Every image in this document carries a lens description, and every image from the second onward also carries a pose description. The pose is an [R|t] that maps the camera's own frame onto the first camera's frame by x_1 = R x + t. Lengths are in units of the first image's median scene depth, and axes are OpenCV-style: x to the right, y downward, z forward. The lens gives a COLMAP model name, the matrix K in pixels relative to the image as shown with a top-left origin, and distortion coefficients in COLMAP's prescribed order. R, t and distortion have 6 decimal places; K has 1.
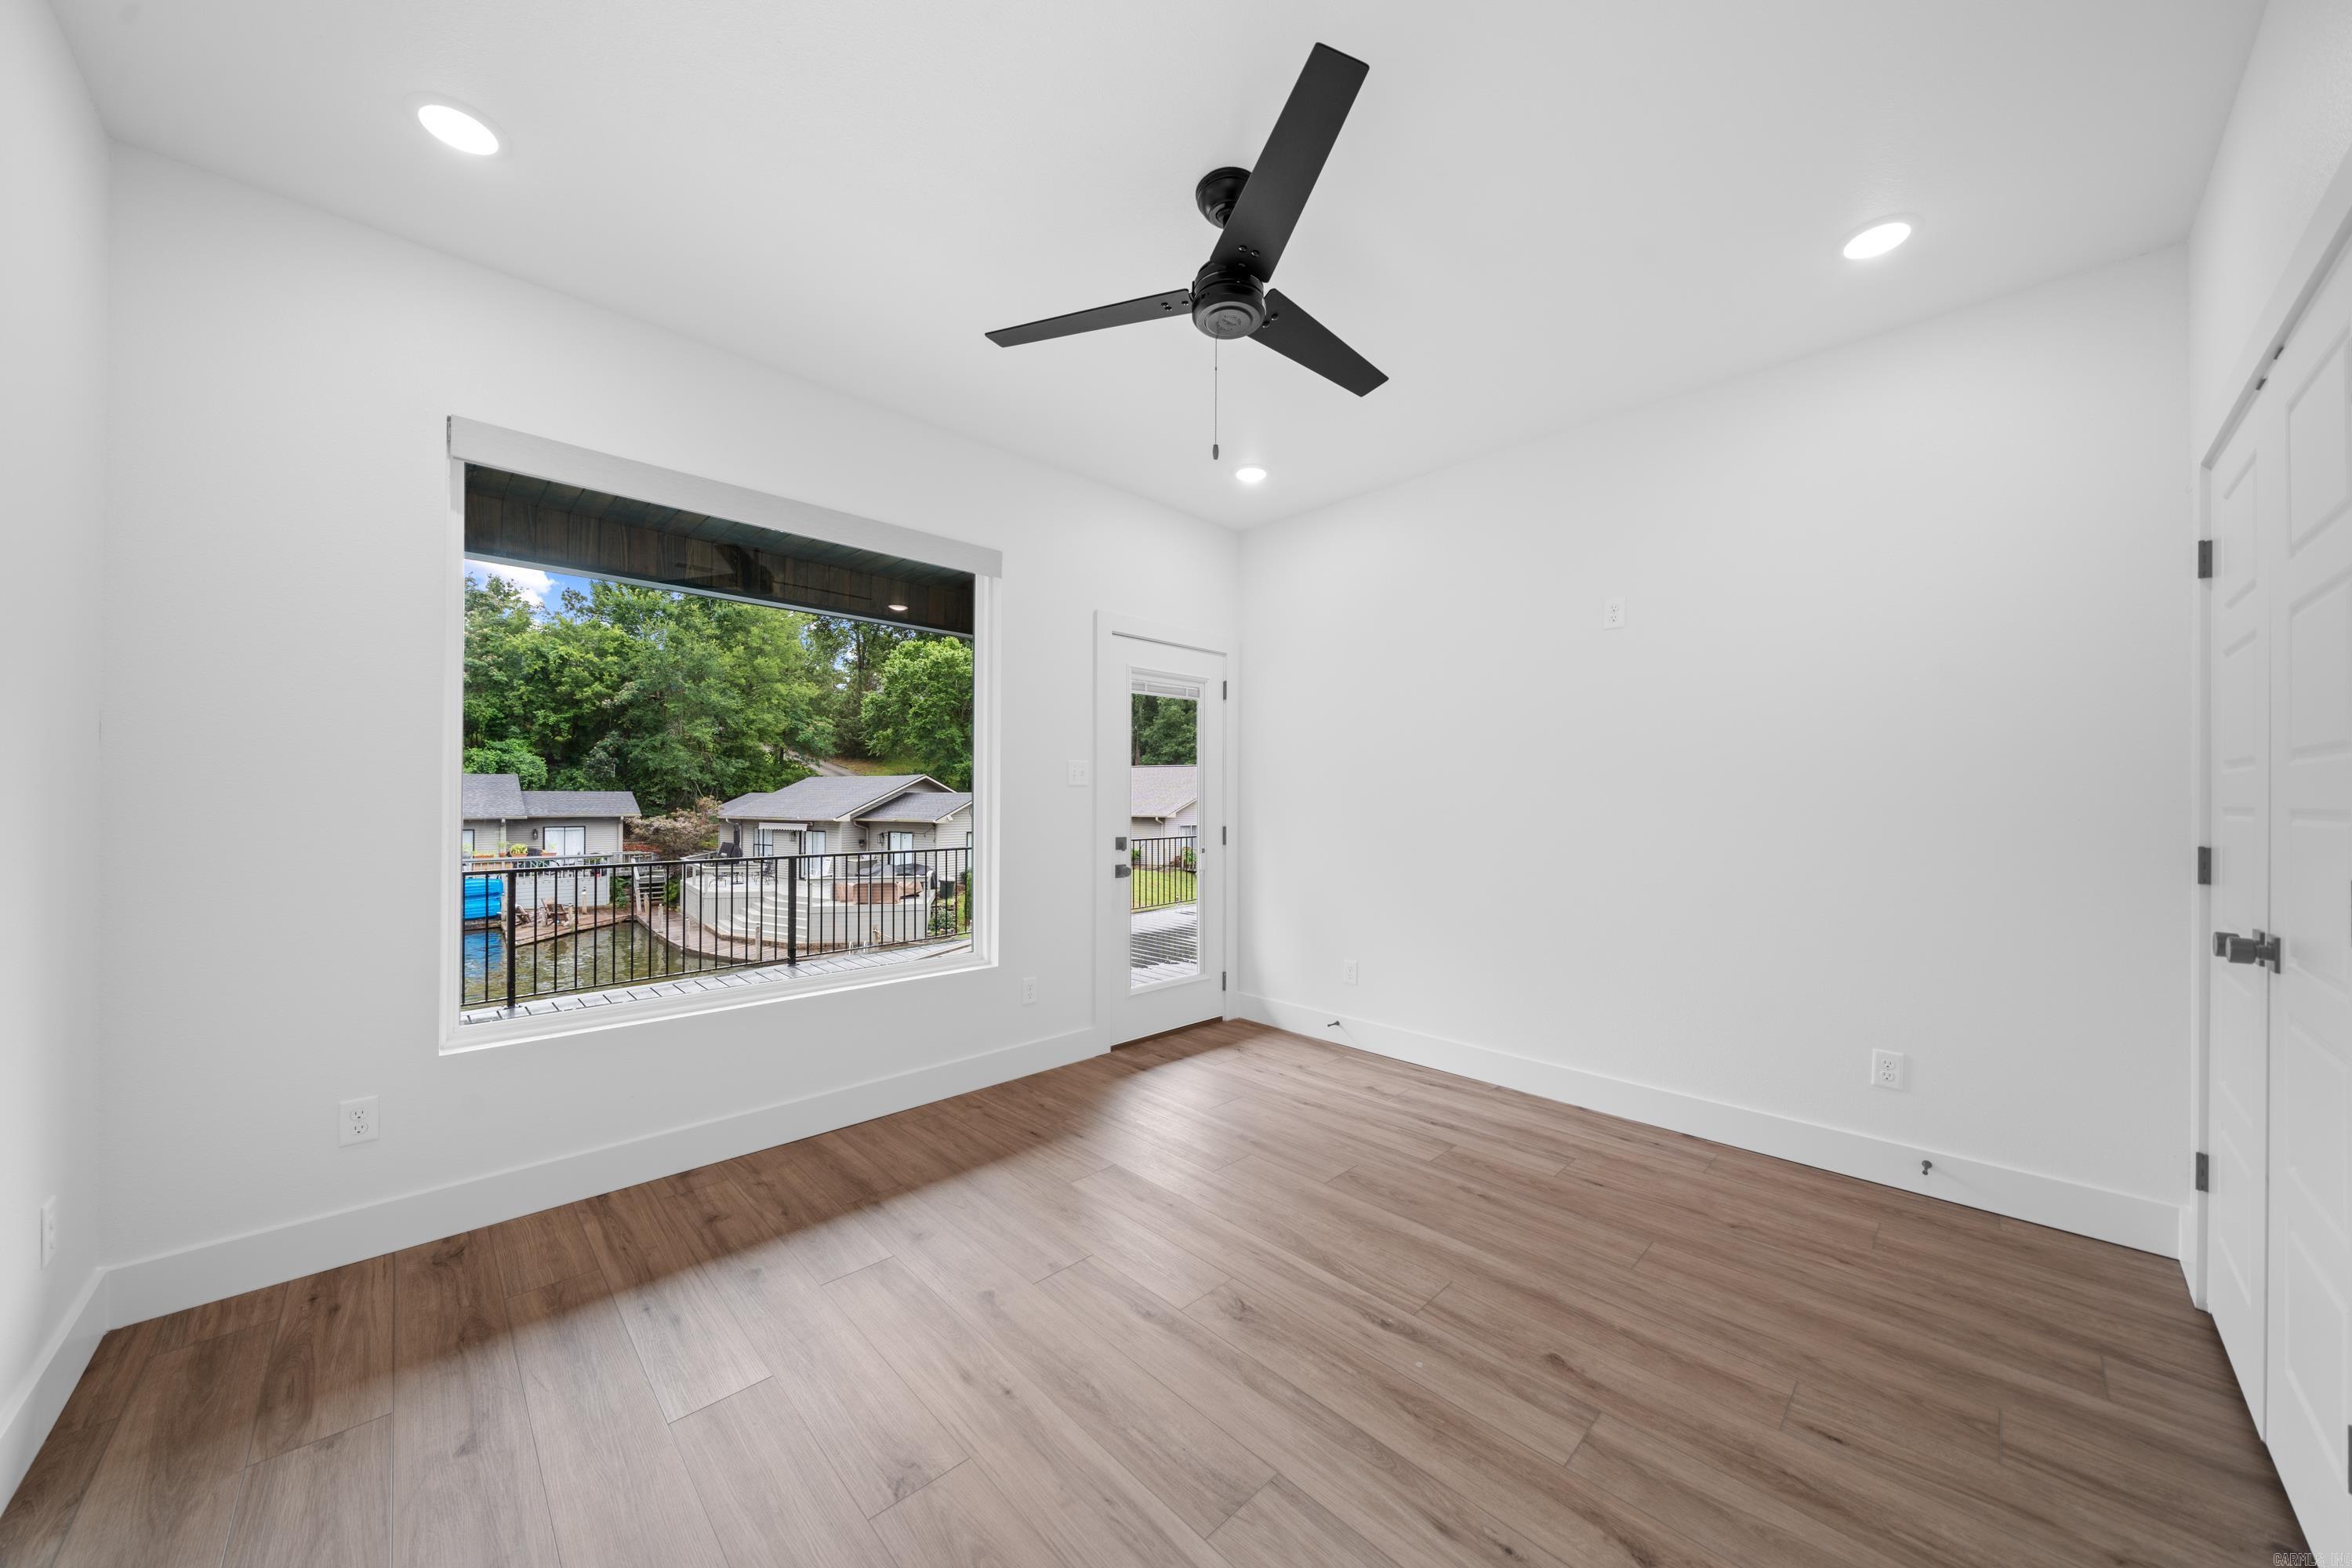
lens RADIAL K [[821.4, 0, 1200.0], [0, 821.4, 801.0], [0, 0, 1]] dist [0.001624, 0.000010]
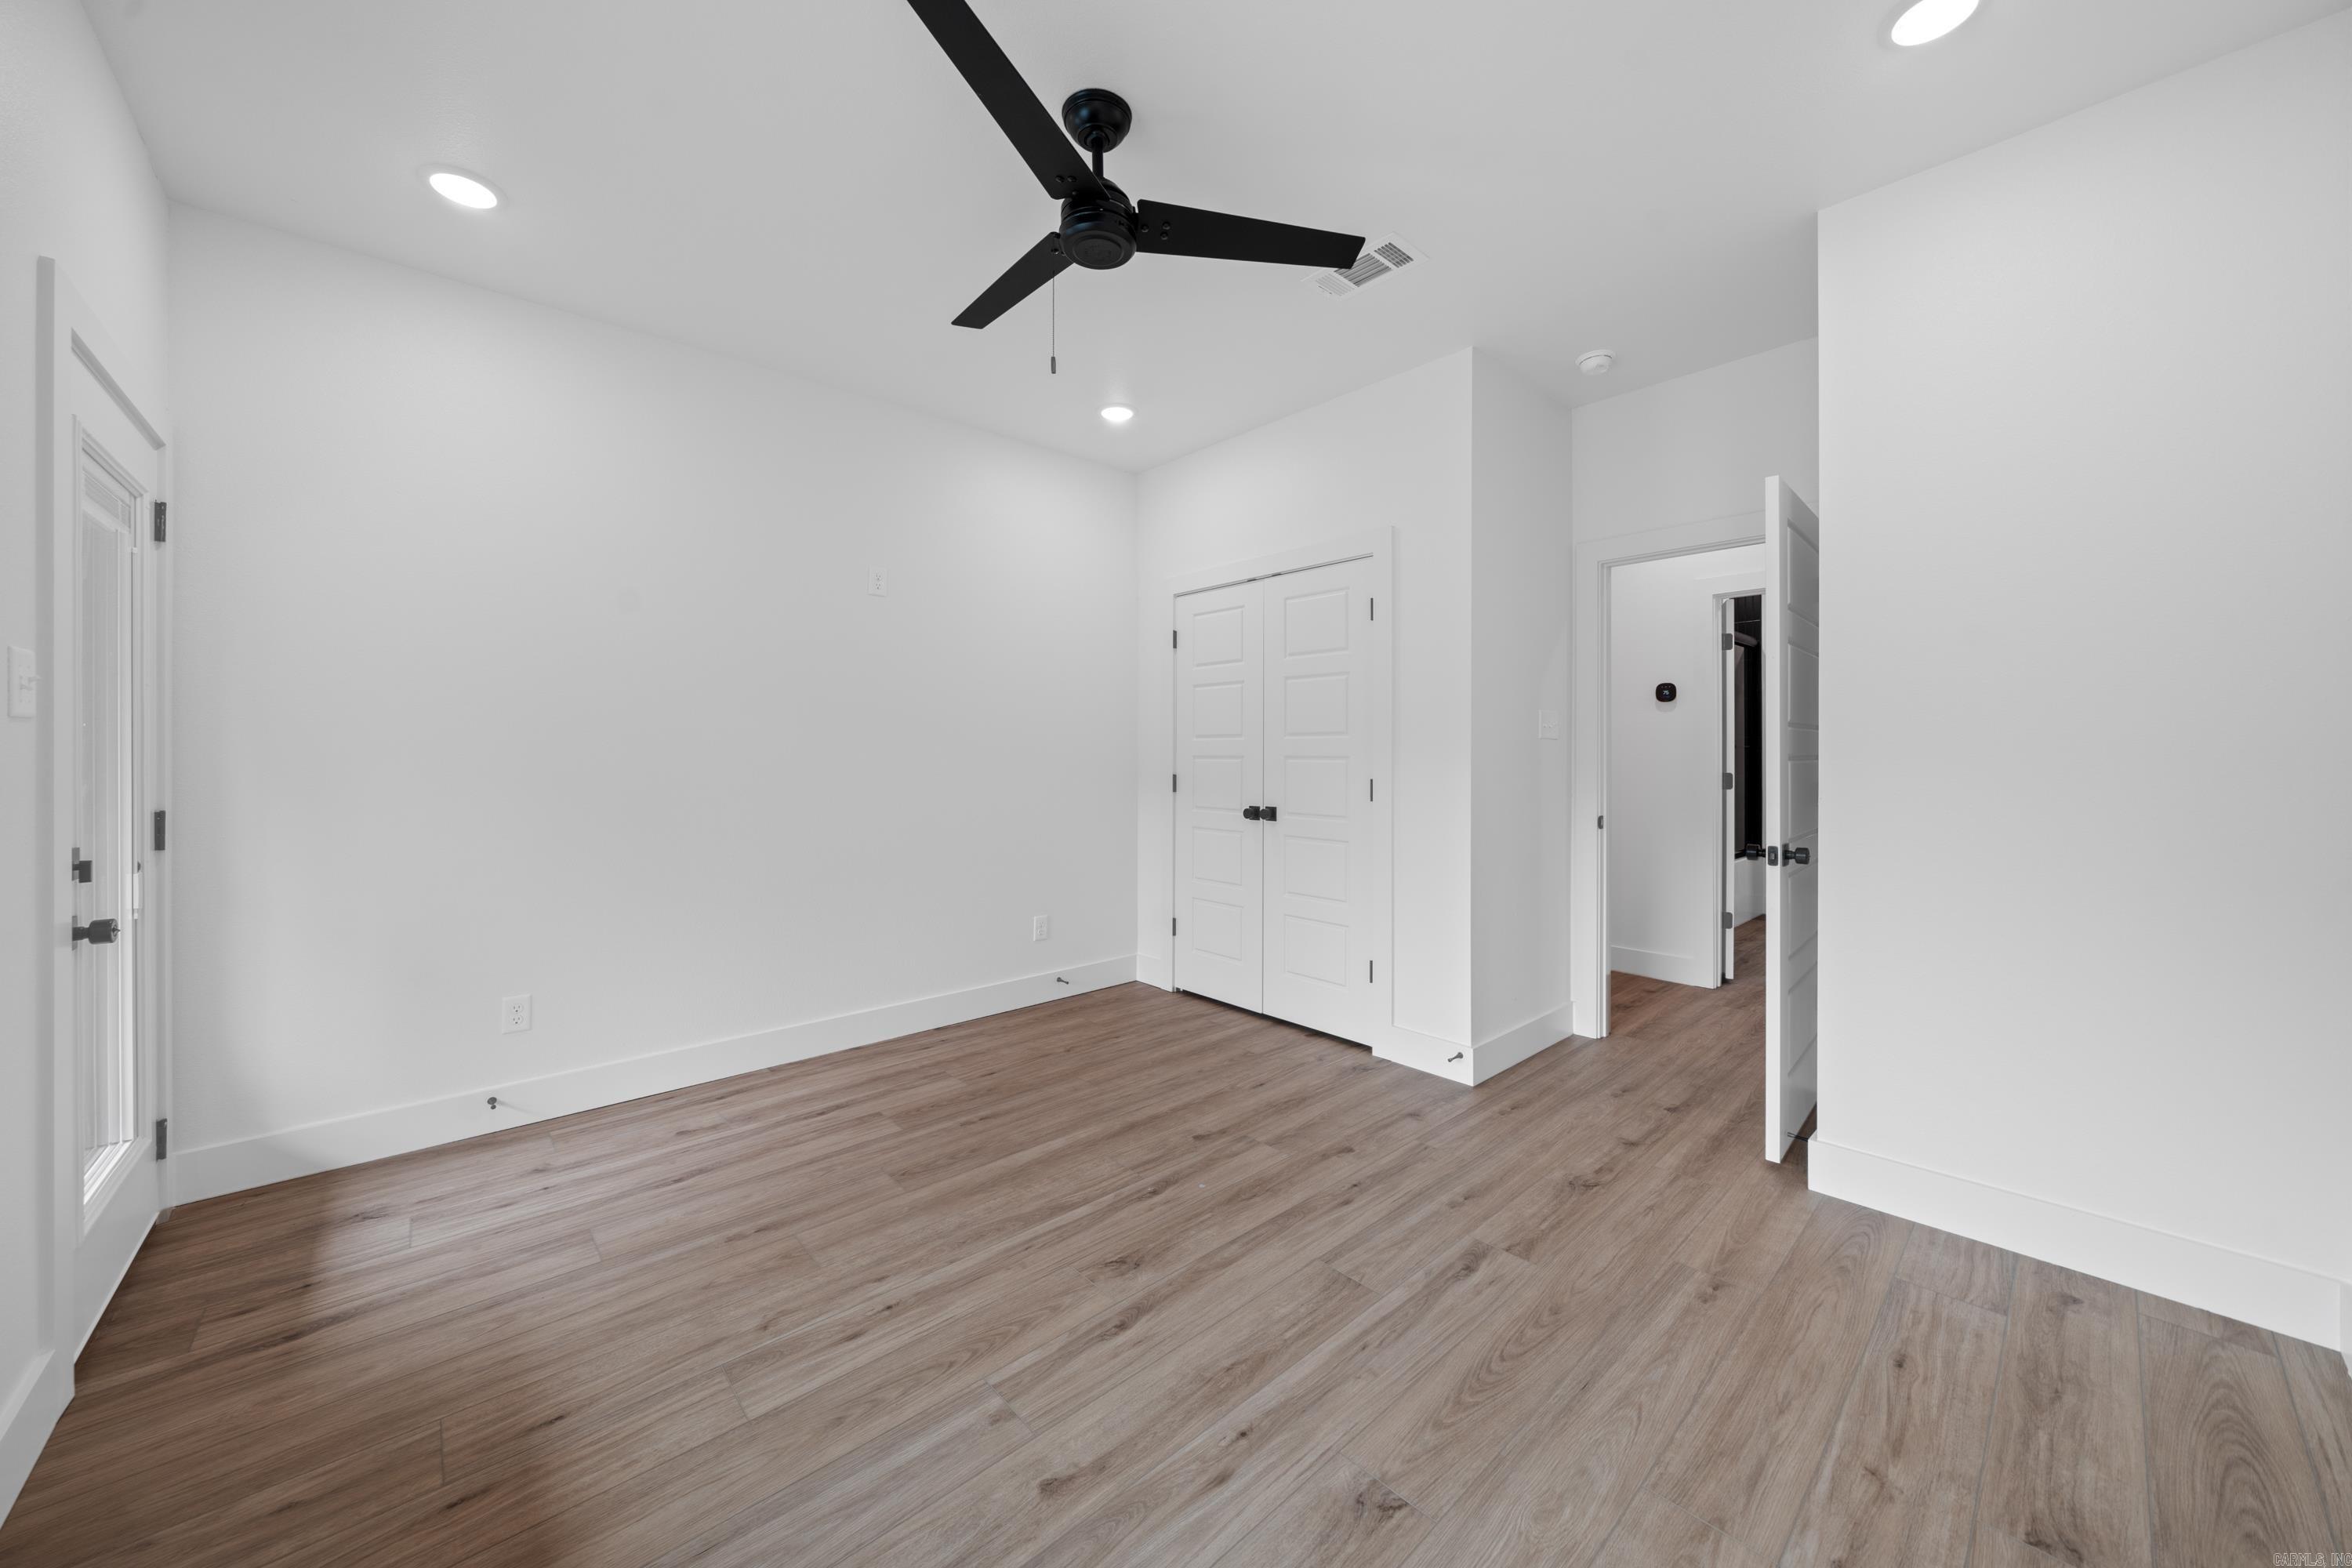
lens RADIAL K [[868.1, 0, 1167.8], [0, 868.1, 751.7], [0, 0, 1]] dist [0.003621, 0.000544]
pose [[0.039863, -0.000246, 0.999205, -0.737890], [0.004294, 0.999991, 0.000075, -0.001066], [-0.999196, 0.004287, 0.039863, 0.663736]]
